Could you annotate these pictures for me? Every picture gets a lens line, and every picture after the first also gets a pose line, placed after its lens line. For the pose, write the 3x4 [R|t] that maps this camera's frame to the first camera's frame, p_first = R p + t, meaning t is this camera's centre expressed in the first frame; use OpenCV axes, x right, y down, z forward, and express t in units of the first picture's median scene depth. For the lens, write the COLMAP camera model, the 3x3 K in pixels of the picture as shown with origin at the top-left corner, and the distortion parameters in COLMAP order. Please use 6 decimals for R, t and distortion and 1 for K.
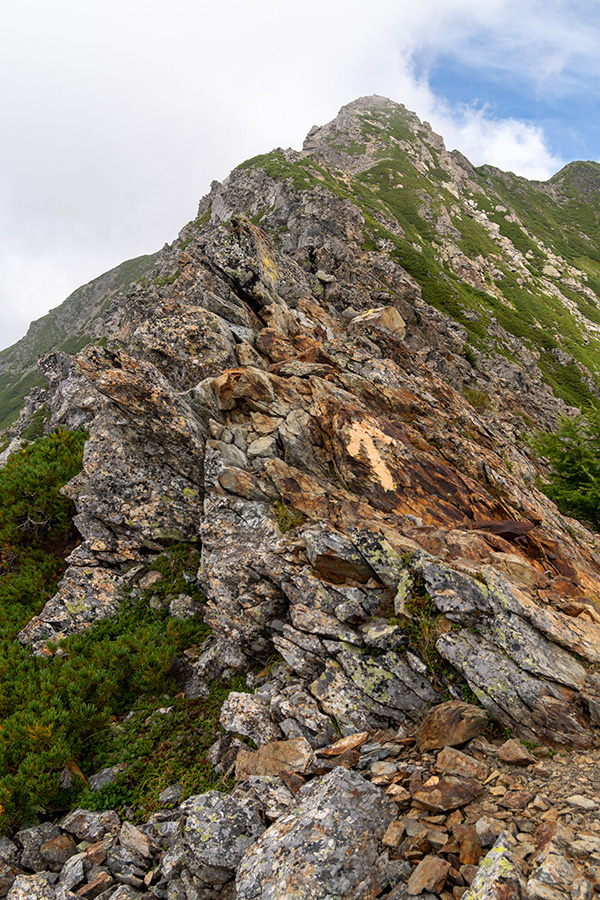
lens RADIAL K [[855.8, 0, 299.7], [0, 855.8, 453.8], [0, 0, 1]] dist [0.003531, 0.000000]
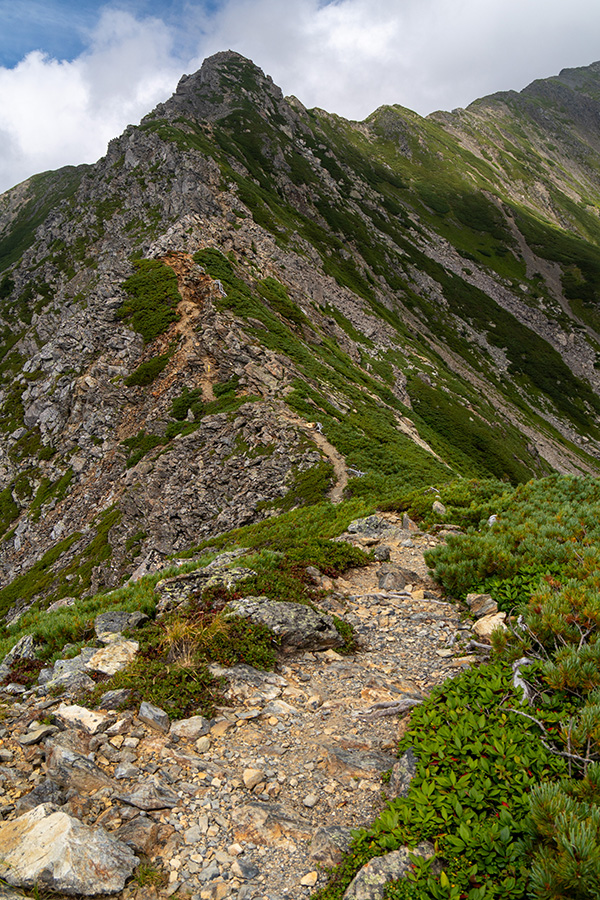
lens RADIAL K [[745.2, 0, 308.3], [0, 745.2, 442.8], [0, 0, 1]] dist [0.005664, 0.006735]
pose [[0.984954, -0.034886, 0.169257, -0.010454], [0.012559, 0.991272, 0.131229, 0.033734], [-0.172358, -0.127129, 0.976796, -0.259171]]
